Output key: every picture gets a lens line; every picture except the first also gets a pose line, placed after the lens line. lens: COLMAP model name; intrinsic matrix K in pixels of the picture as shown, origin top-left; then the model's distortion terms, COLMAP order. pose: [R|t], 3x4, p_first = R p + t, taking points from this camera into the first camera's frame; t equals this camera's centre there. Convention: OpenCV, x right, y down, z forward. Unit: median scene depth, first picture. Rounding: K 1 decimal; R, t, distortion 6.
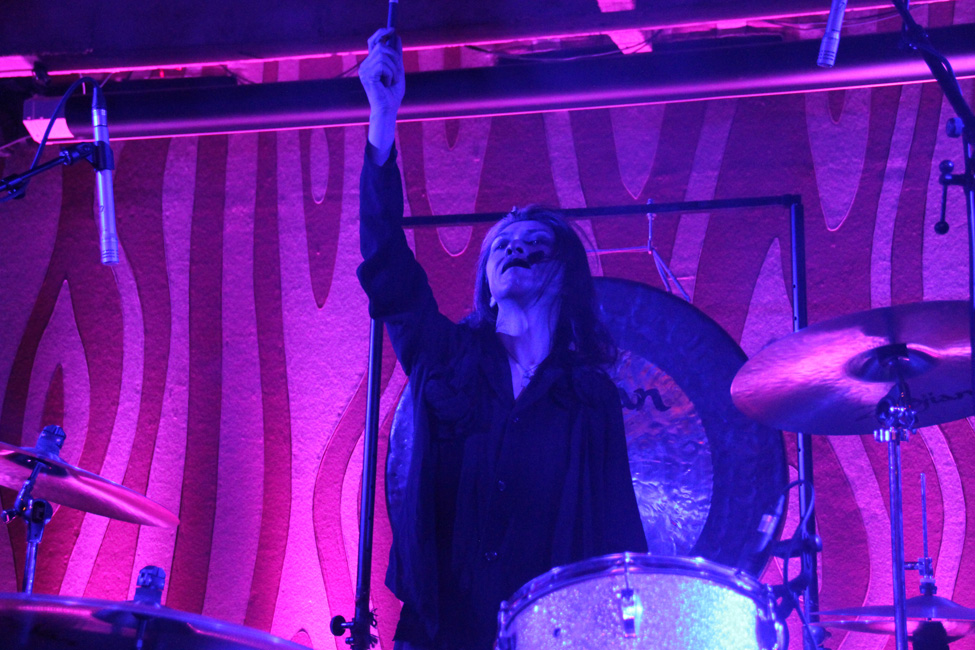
lens RADIAL K [[1462.4, 0, 487.5], [0, 1462.4, 325.0], [0, 0, 1]] dist [0.143214, 0.084695]
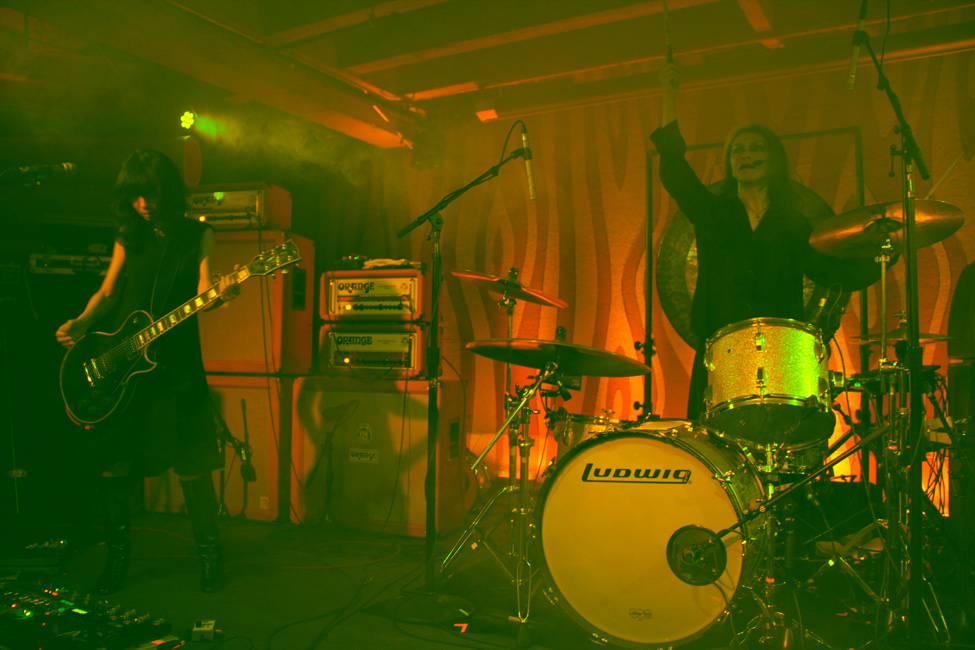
lens RADIAL K [[804.8, 0, 487.5], [0, 804.8, 325.0], [0, 0, 1]] dist [-0.183556, 0.146525]
pose [[0.960200, -0.026871, -0.278018, 0.010601], [0.076428, 0.982651, 0.168985, -0.030630], [0.268653, -0.183507, 0.945595, -0.120854]]
